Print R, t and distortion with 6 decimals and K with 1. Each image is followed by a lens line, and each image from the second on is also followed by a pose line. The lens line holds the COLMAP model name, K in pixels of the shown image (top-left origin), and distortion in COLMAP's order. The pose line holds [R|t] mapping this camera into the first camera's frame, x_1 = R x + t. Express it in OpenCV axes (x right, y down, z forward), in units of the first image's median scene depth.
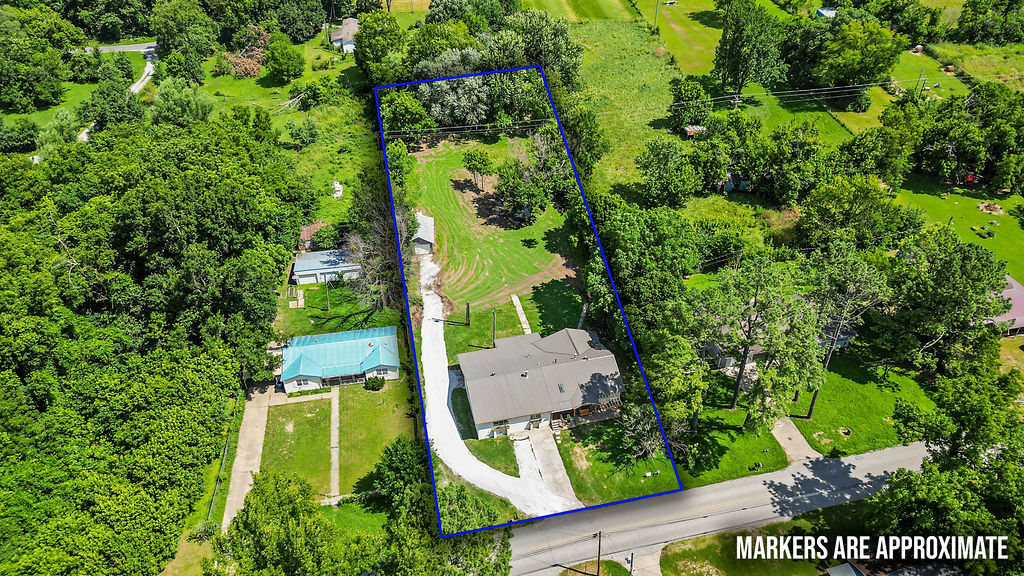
lens RADIAL K [[730.4, 0, 497.8], [0, 730.4, 288.0], [0, 0, 1]] dist [0.097986, -0.118798]
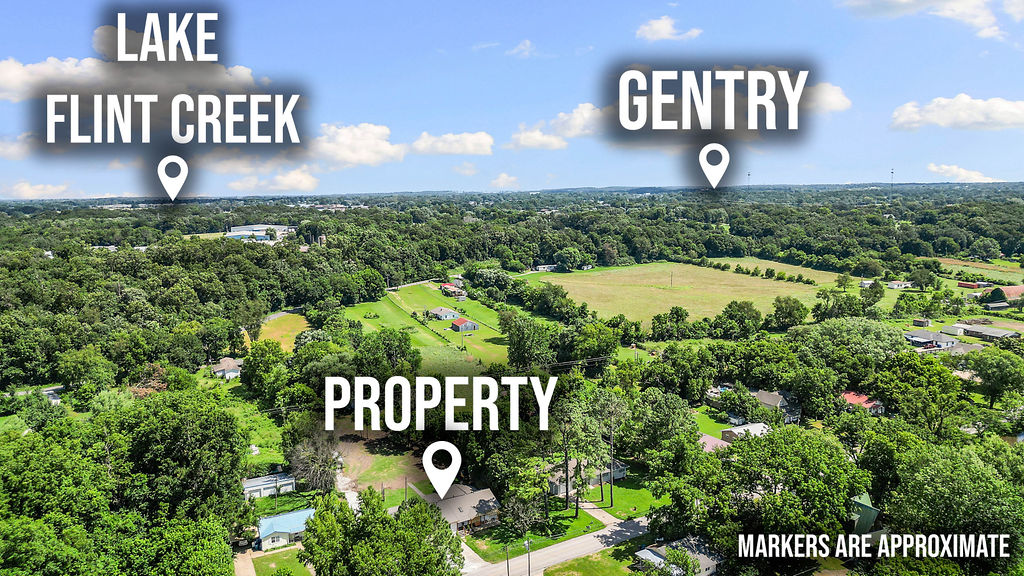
lens RADIAL K [[757.8, 0, 512.0], [0, 757.8, 288.0], [0, 0, 1]] dist [0.005641, -0.000658]
pose [[0.951406, -0.038123, 0.305570, -0.259586], [0.184193, 0.865672, -0.465494, 0.463307], [-0.246778, 0.499158, 0.830628, -0.527147]]
